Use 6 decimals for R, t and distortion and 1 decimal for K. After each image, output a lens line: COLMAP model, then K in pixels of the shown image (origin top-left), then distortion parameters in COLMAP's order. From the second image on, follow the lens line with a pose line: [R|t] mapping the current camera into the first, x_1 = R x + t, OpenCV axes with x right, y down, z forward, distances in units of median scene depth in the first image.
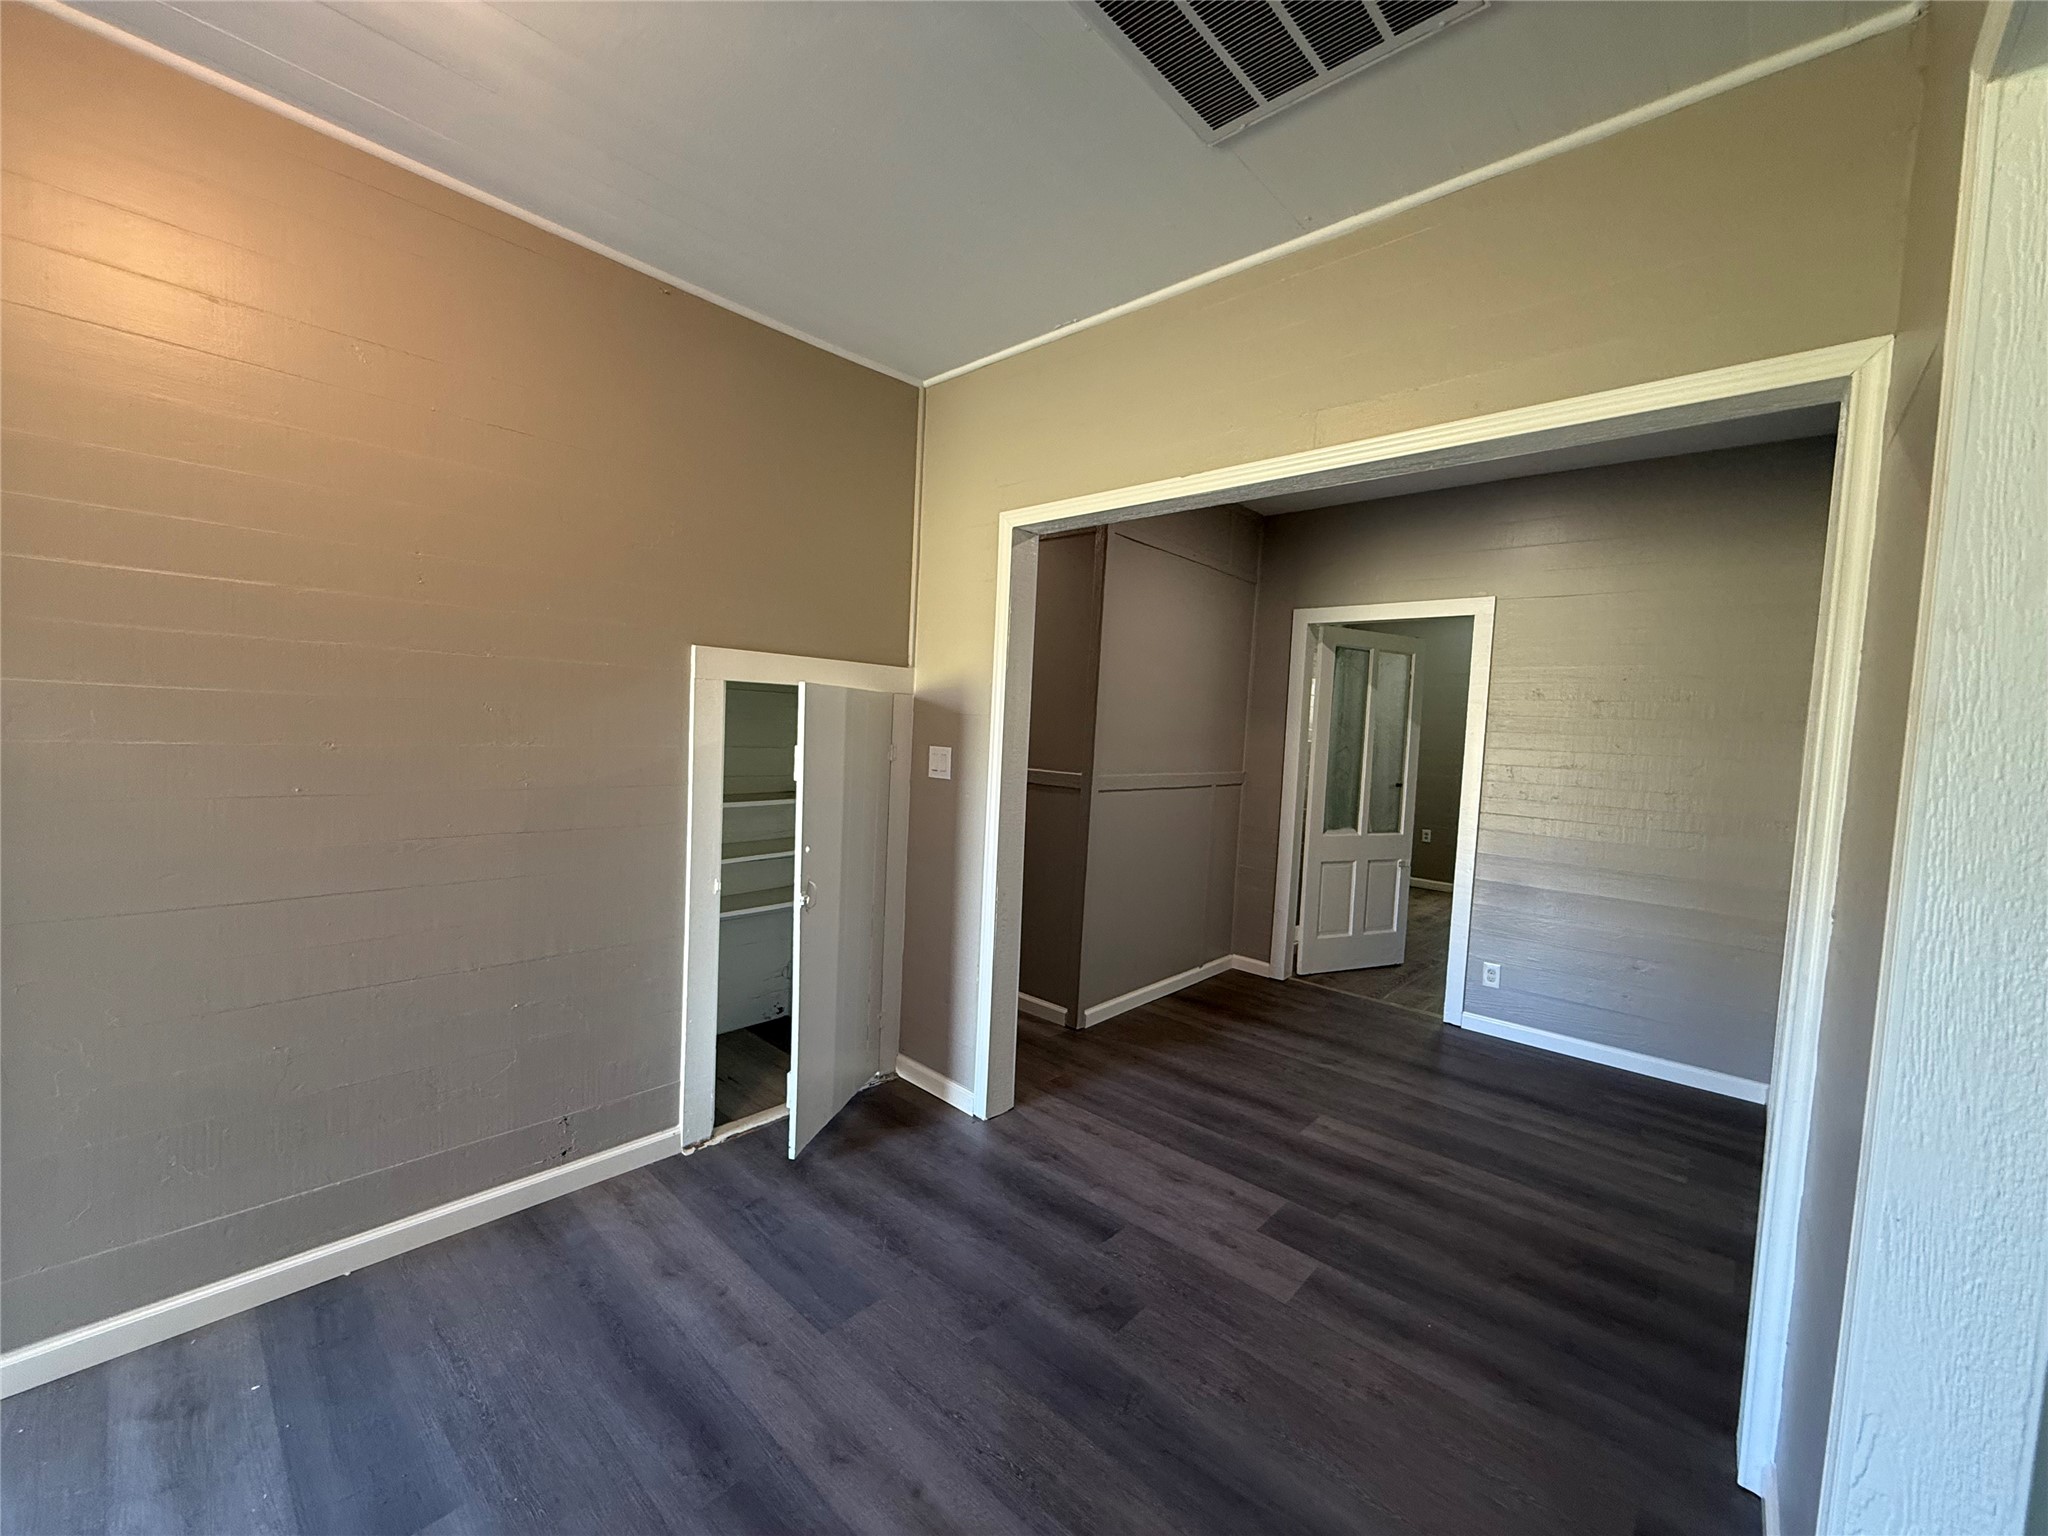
lens RADIAL K [[823.8, 0, 1027.5], [0, 823.8, 761.3], [0, 0, 1]] dist [0.007594, 0.000522]
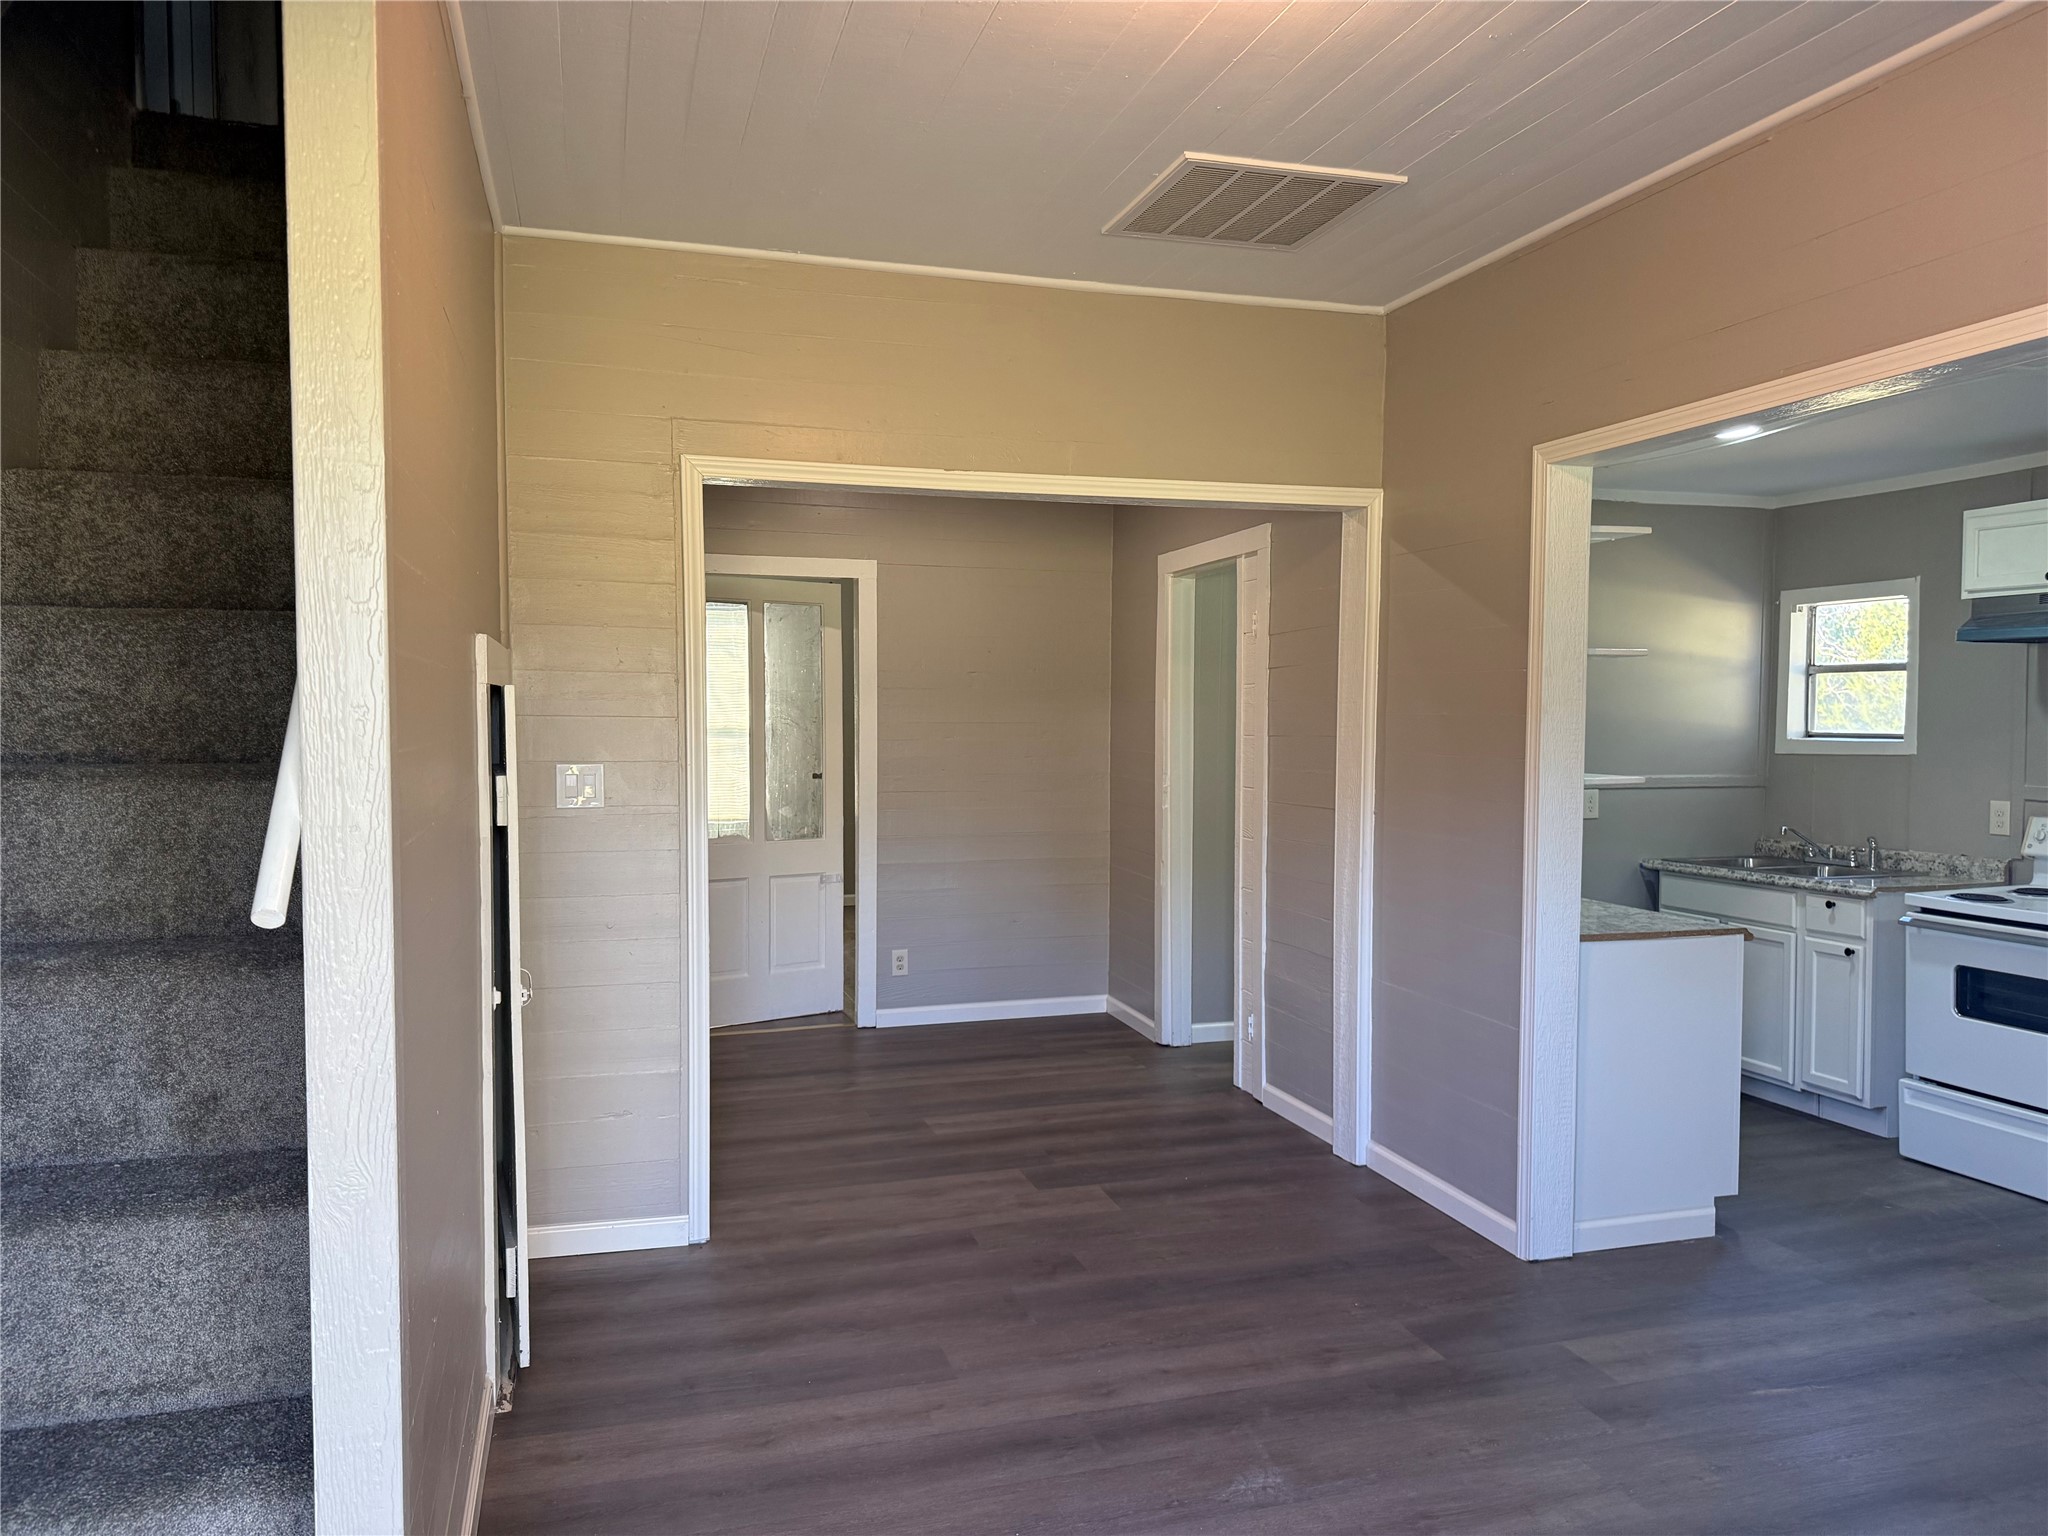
lens RADIAL K [[1425.3, 0, 1032.9], [0, 1425.3, 773.9], [0, 0, 1]] dist [0.106856, -0.065438]
pose [[0.511746, -0.085045, 0.854917, -1.192971], [0.061107, 0.996171, 0.062518, -0.080520], [-0.856961, 0.020248, 0.514984, 0.033722]]
